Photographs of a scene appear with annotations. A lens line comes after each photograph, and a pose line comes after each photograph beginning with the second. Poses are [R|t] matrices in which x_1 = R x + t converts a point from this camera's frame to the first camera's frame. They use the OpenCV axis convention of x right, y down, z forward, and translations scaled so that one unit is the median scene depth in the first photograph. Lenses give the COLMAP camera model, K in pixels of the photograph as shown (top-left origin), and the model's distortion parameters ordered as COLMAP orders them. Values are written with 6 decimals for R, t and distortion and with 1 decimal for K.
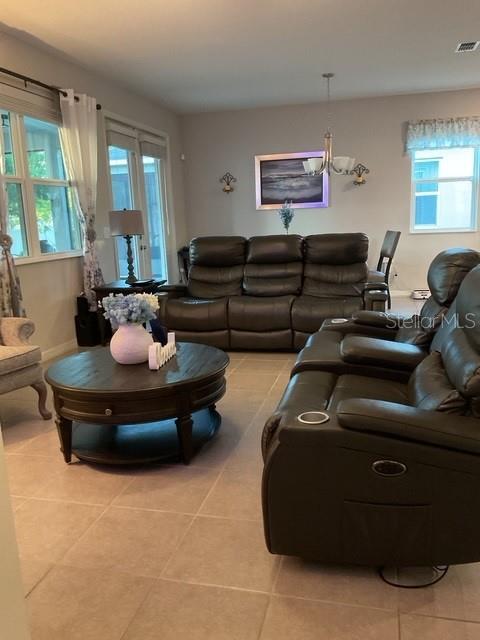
lens RADIAL K [[537.8, 0, 240.8], [0, 537.8, 320.8], [0, 0, 1]] dist [0.057422, -0.111364]
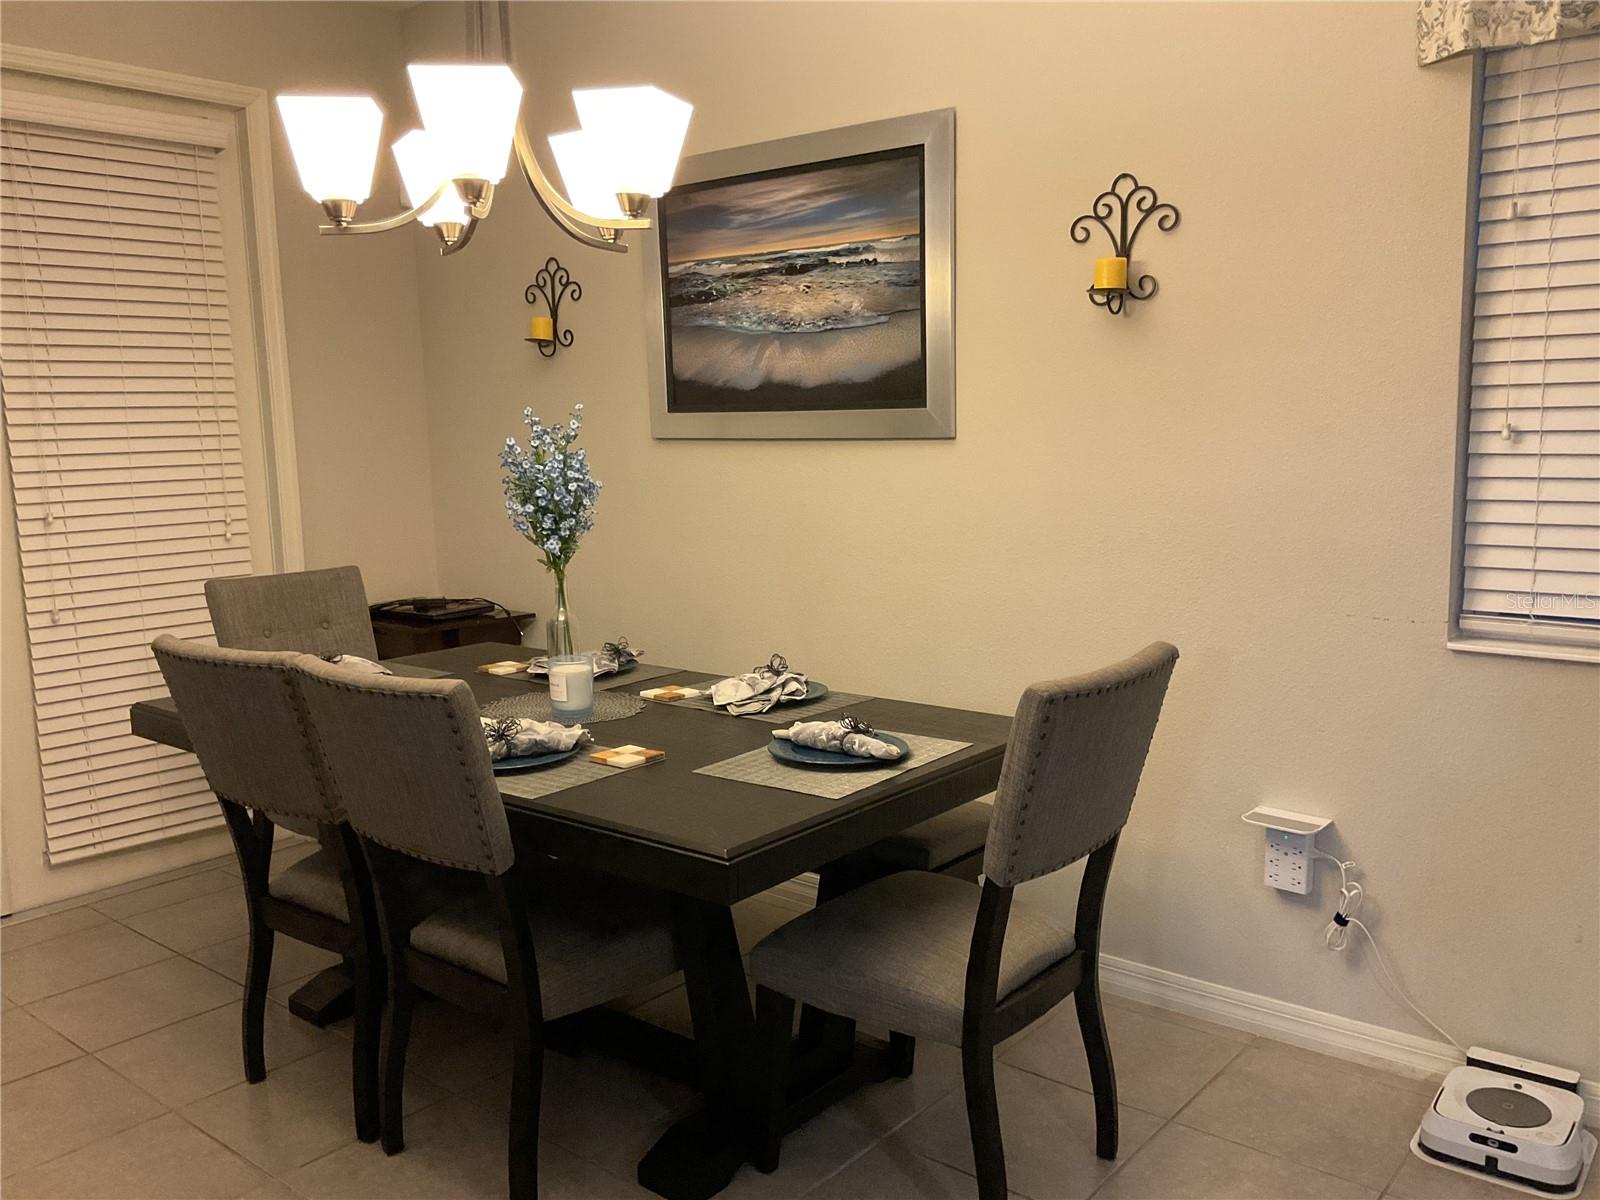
lens RADIAL K [[1344.6, 0, 800.4], [0, 1344.6, 600.8], [0, 0, 1]] dist [0.057422, -0.111364]
pose [[0.905846, 0.077365, -0.416482, 0.296911], [-0.094745, 0.995276, -0.021189, -0.144421], [0.412875, 0.058654, 0.908897, 0.590789]]
